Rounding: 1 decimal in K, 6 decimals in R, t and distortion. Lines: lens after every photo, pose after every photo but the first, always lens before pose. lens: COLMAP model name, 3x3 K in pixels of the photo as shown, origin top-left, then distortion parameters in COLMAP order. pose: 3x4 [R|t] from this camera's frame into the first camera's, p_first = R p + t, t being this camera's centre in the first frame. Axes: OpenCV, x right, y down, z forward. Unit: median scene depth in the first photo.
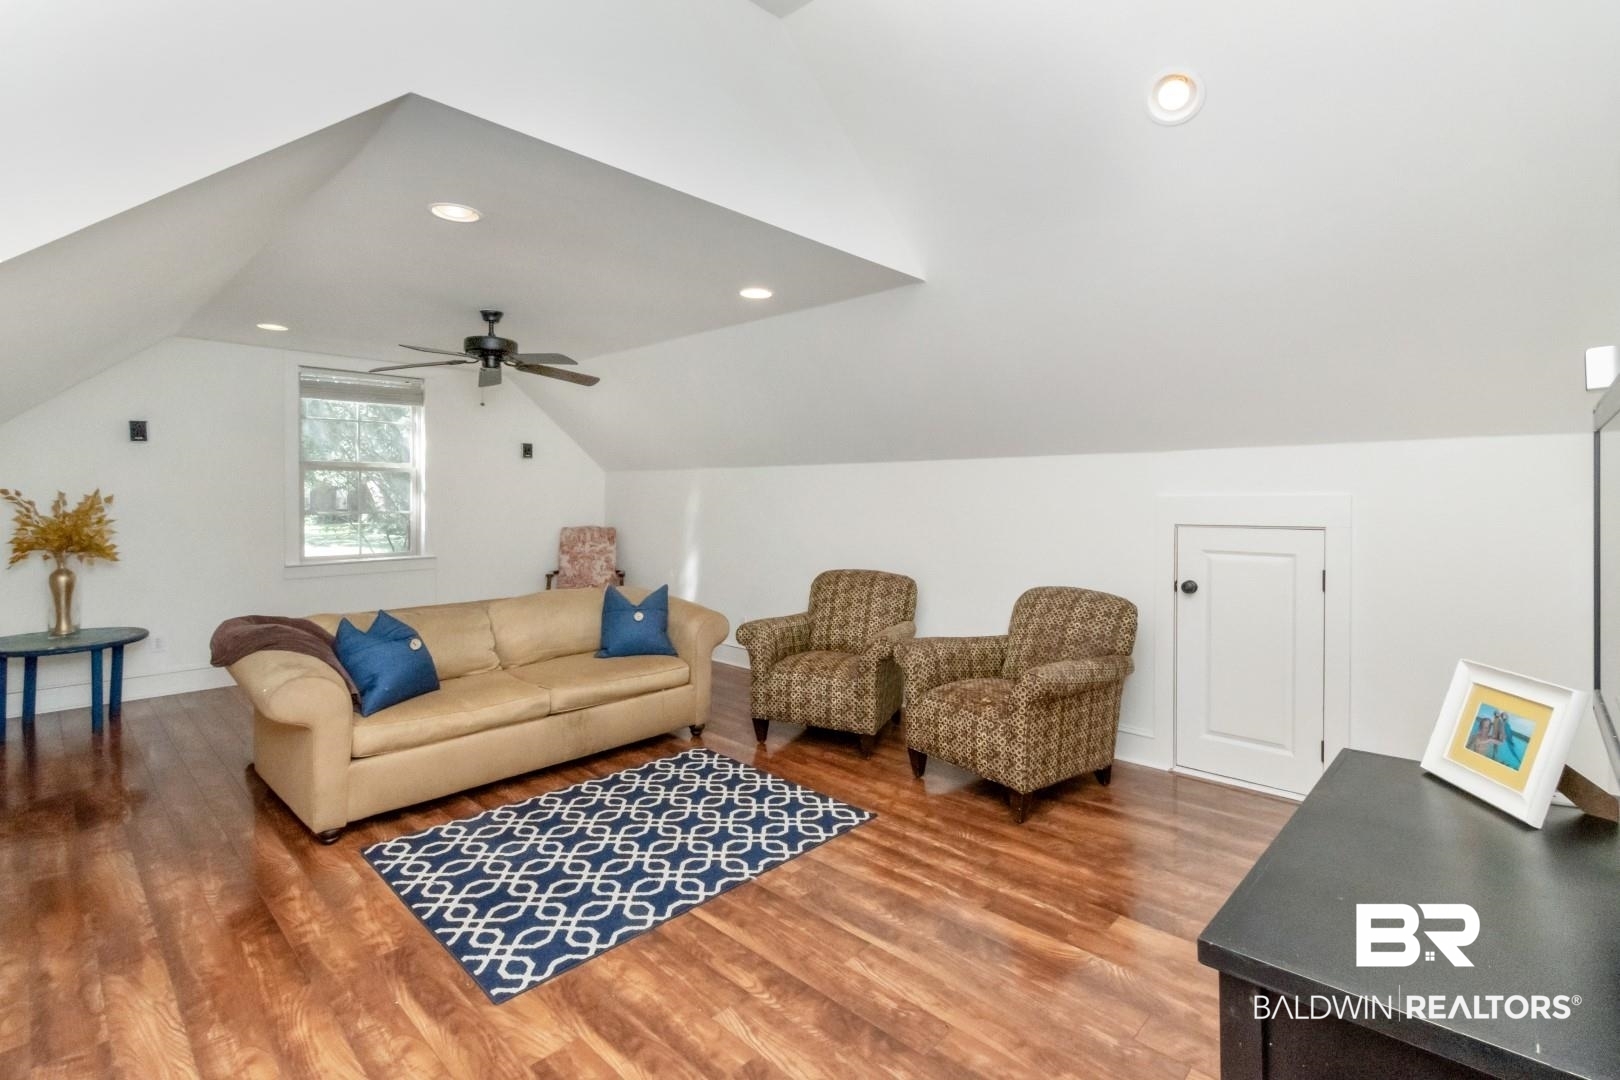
lens RADIAL K [[730.7, 0, 801.3], [0, 730.7, 528.1], [0, 0, 1]] dist [0.001879, -0.000524]
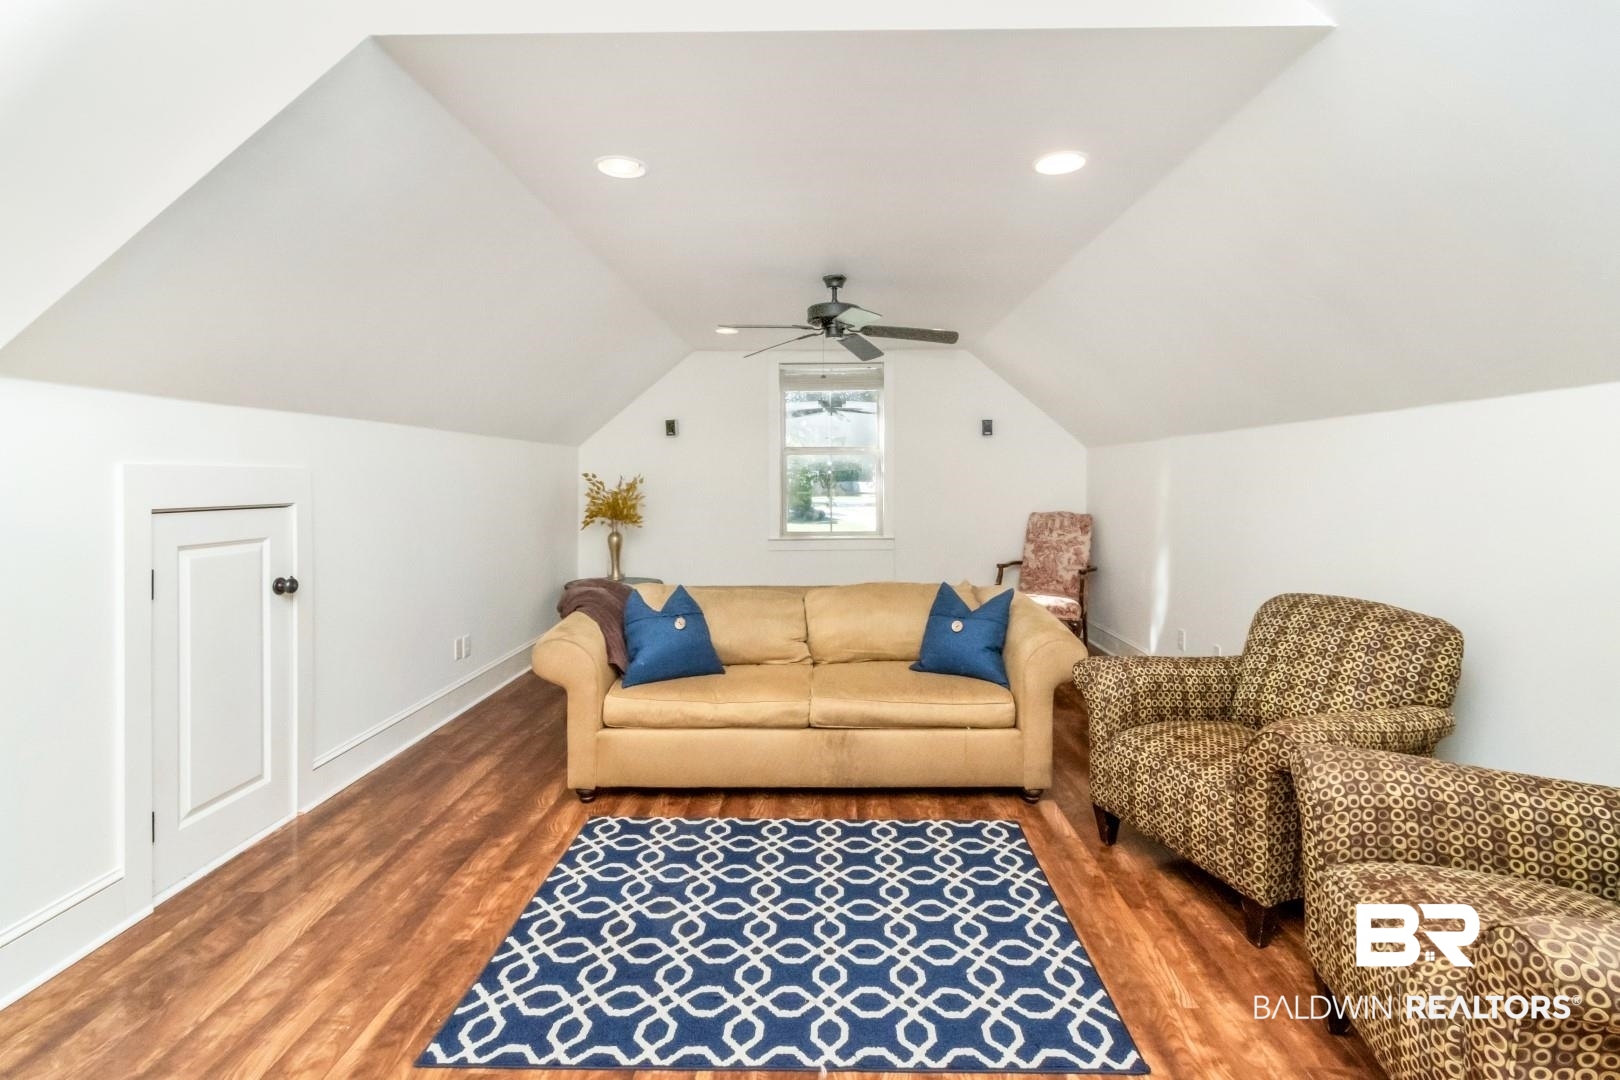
lens RADIAL K [[730.7, 0, 833.9], [0, 730.7, 494.8], [0, 0, 1]] dist [0.001879, -0.000524]
pose [[0.687391, 0.008643, -0.726236, 0.271341], [-0.028317, 0.999488, -0.014907, -0.004046], [0.725735, 0.030812, 0.687284, 0.389157]]
